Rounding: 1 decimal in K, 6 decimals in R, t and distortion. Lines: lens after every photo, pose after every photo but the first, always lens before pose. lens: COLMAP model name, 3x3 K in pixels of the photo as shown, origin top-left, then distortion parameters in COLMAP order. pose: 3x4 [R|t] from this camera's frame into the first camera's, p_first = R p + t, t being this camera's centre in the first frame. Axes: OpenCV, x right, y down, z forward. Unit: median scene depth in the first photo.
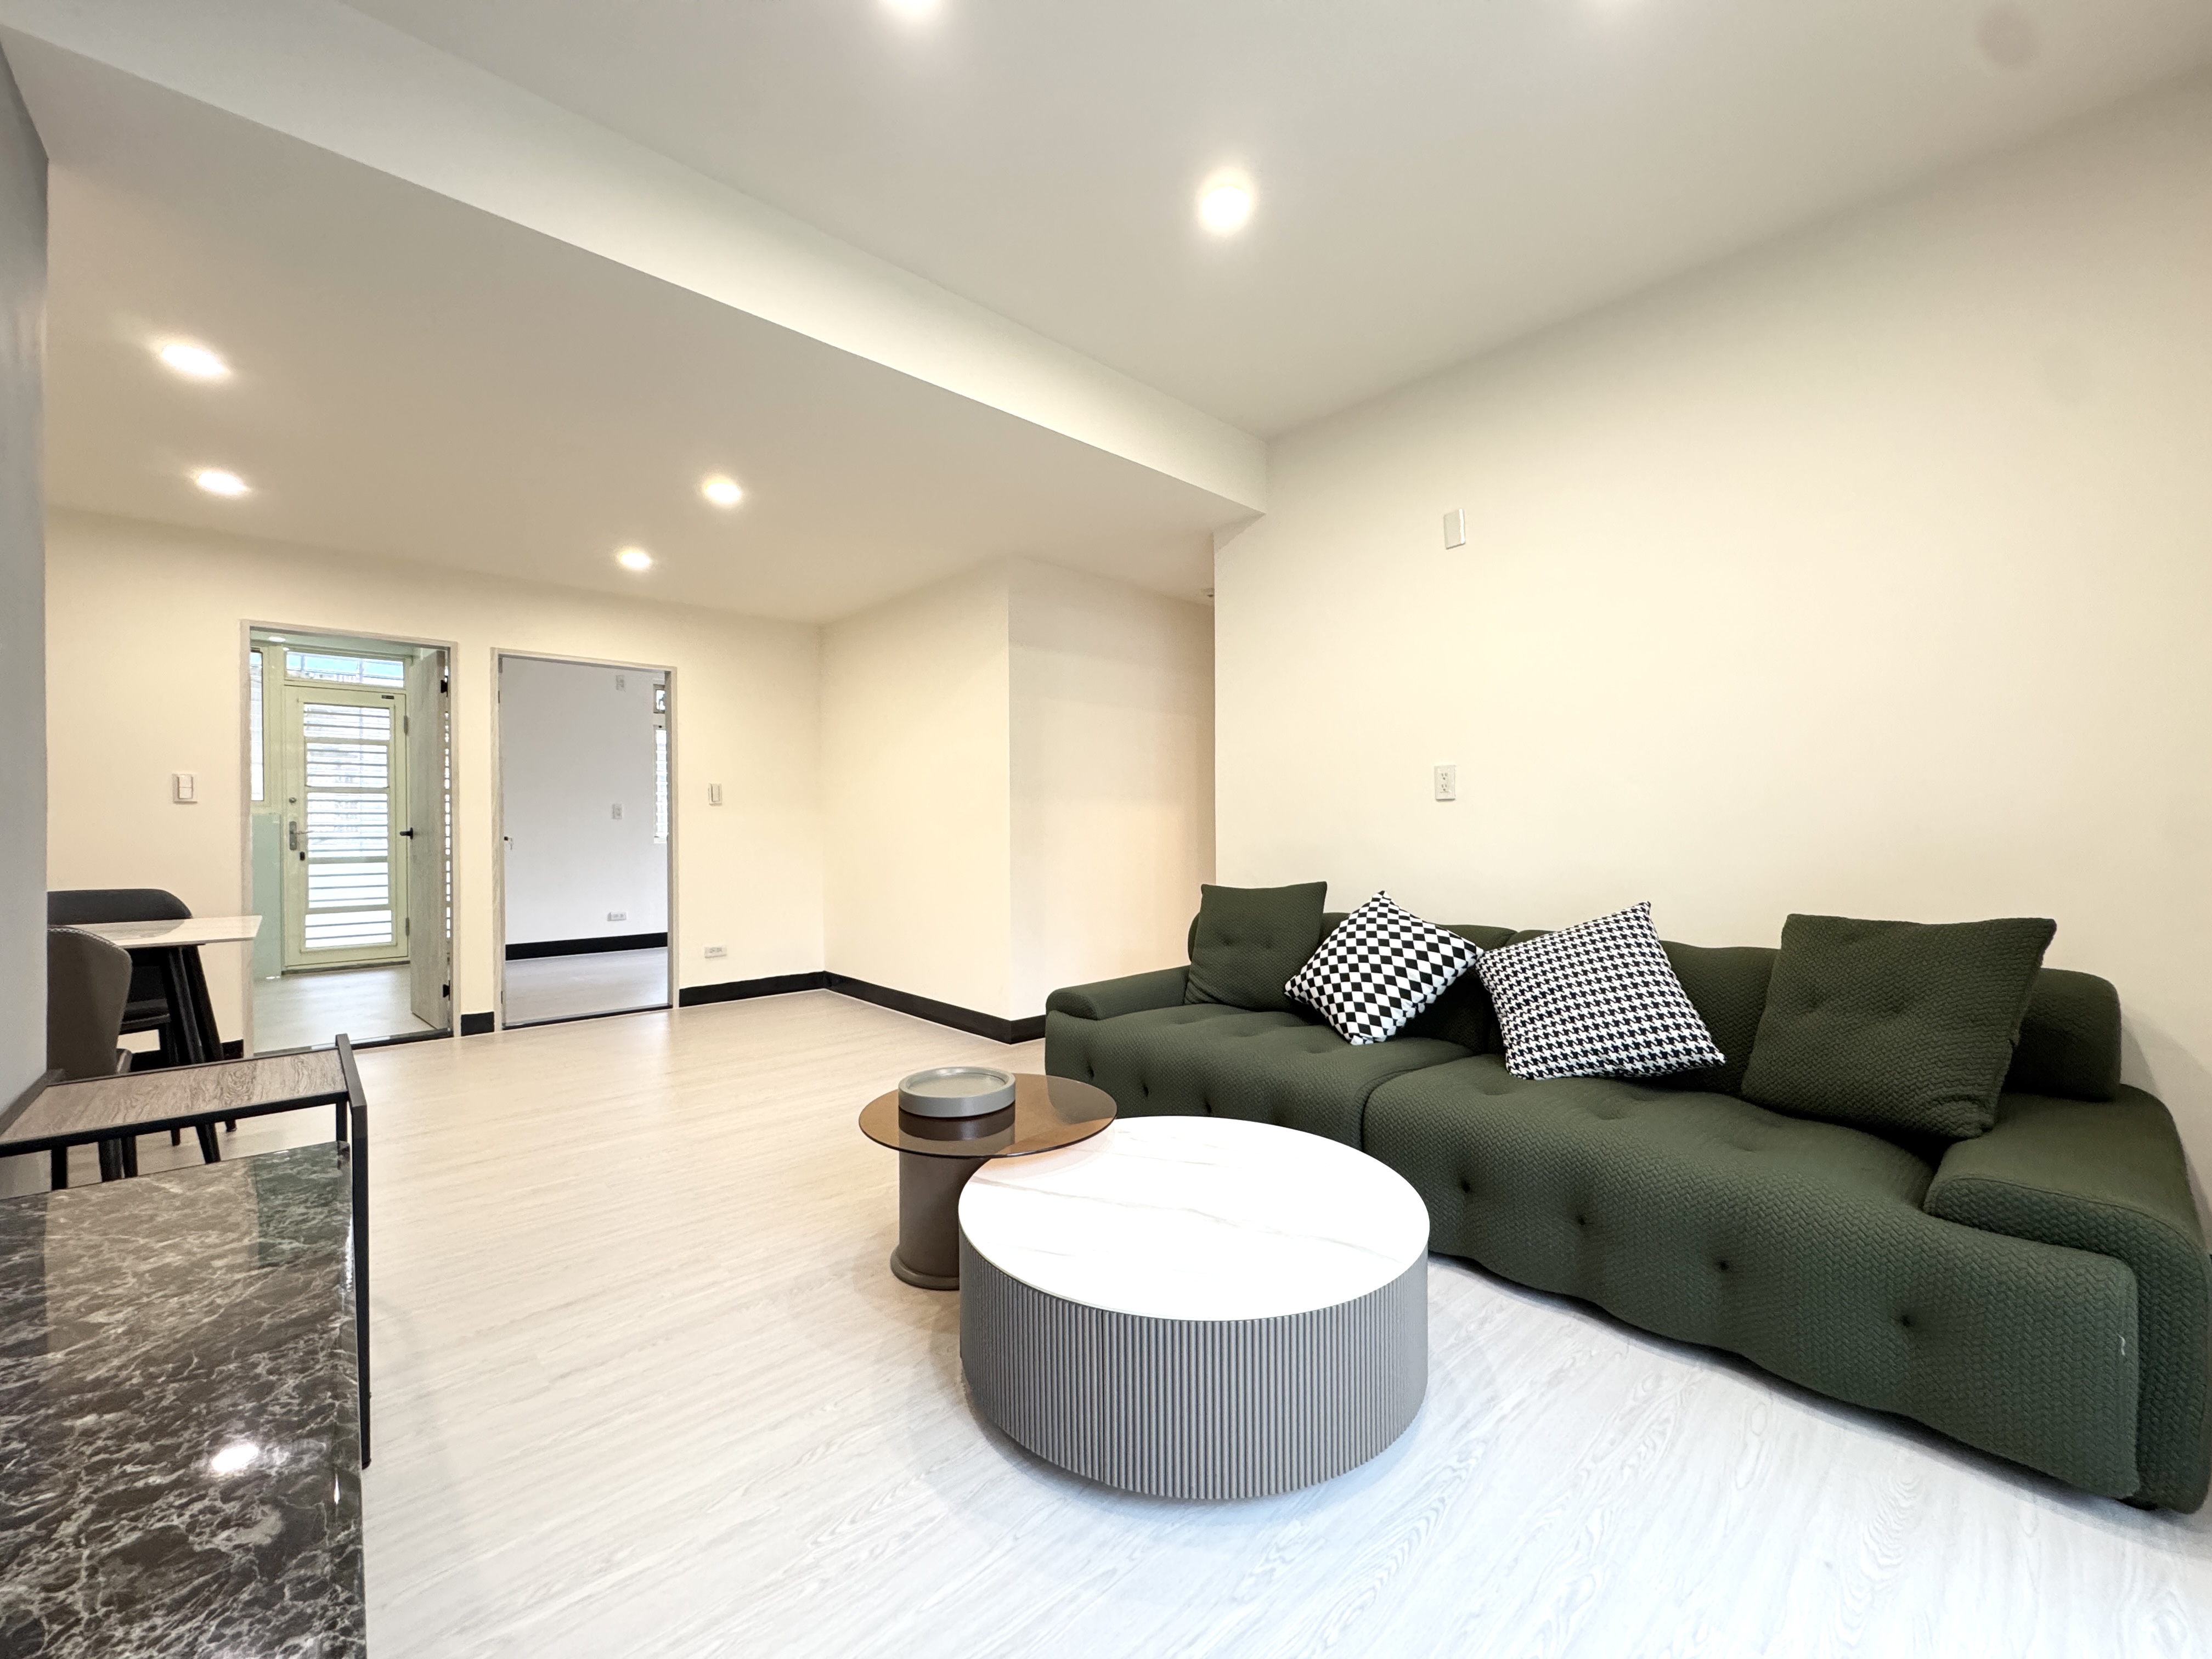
lens RADIAL K [[884.3, 0, 1105.4], [0, 884.3, 826.8], [0, 0, 1]] dist [-0.002415, 0.000136]
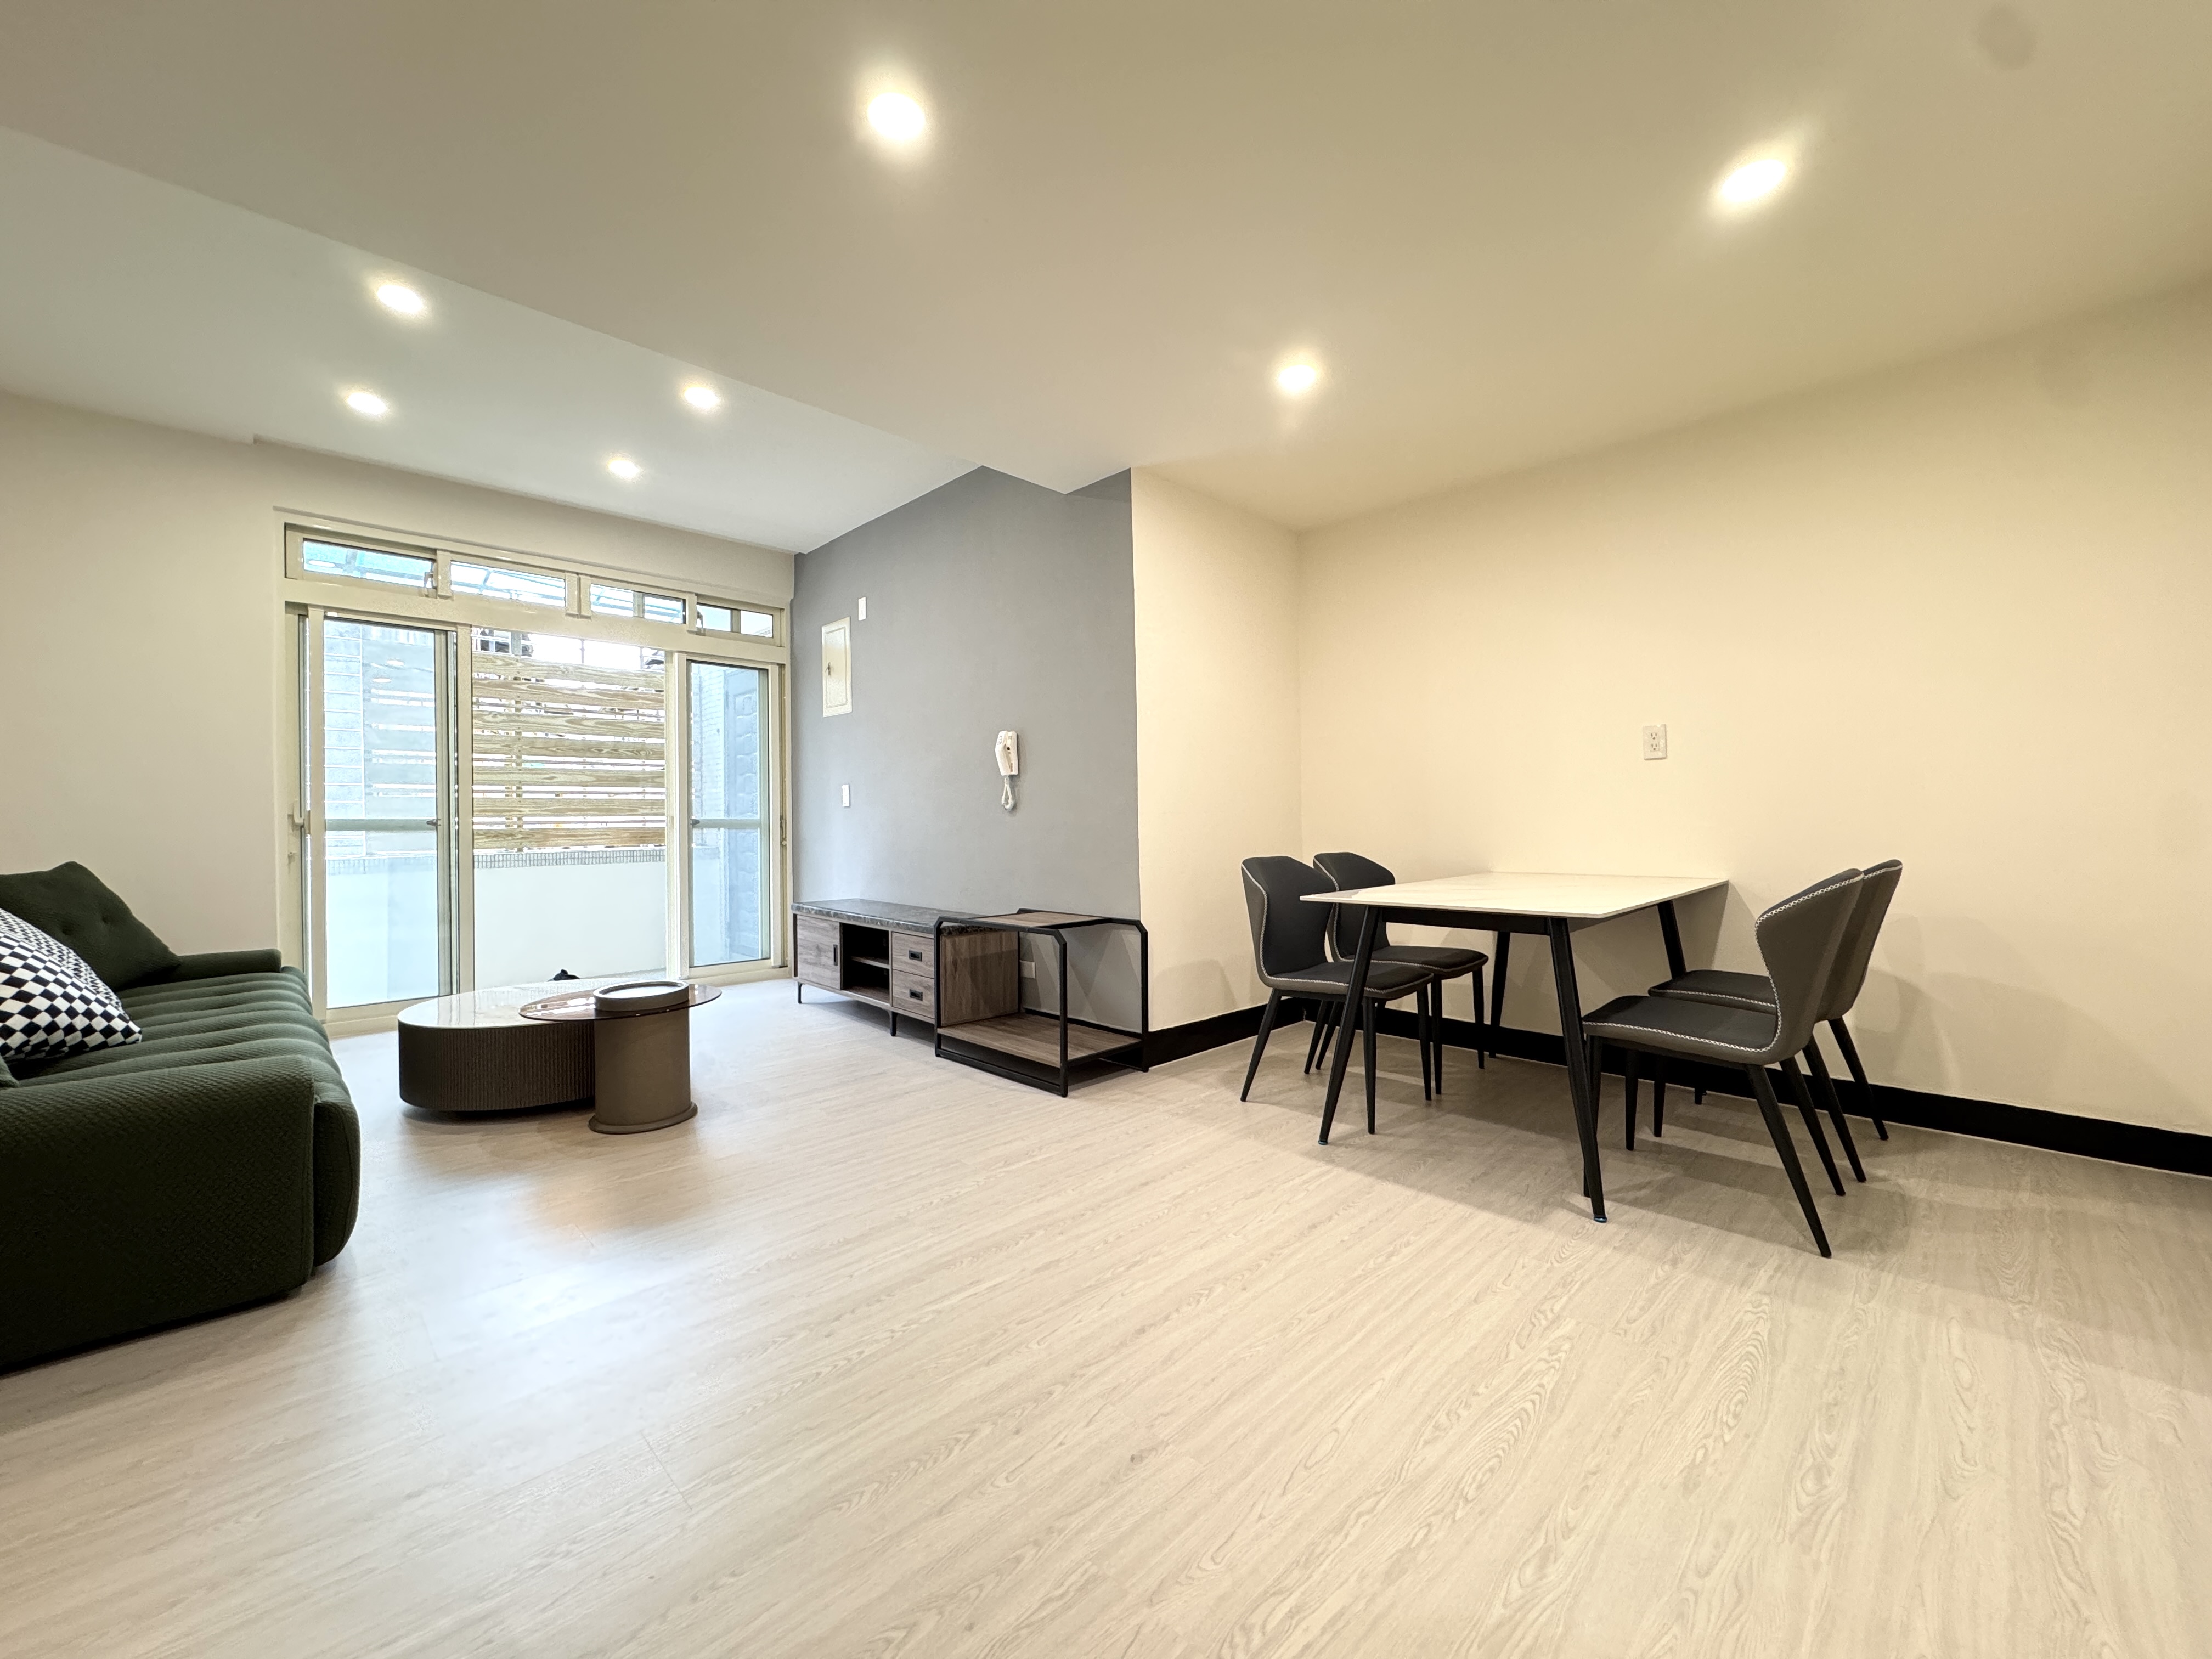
lens RADIAL K [[884.3, 0, 1105.2], [0, 884.3, 824.4], [0, 0, 1]] dist [-0.002415, 0.000136]
pose [[-0.999466, 0.008689, -0.031502, -0.686073], [0.008609, 0.999959, 0.002670, 0.029762], [0.031524, 0.002397, -0.999500, 1.956401]]
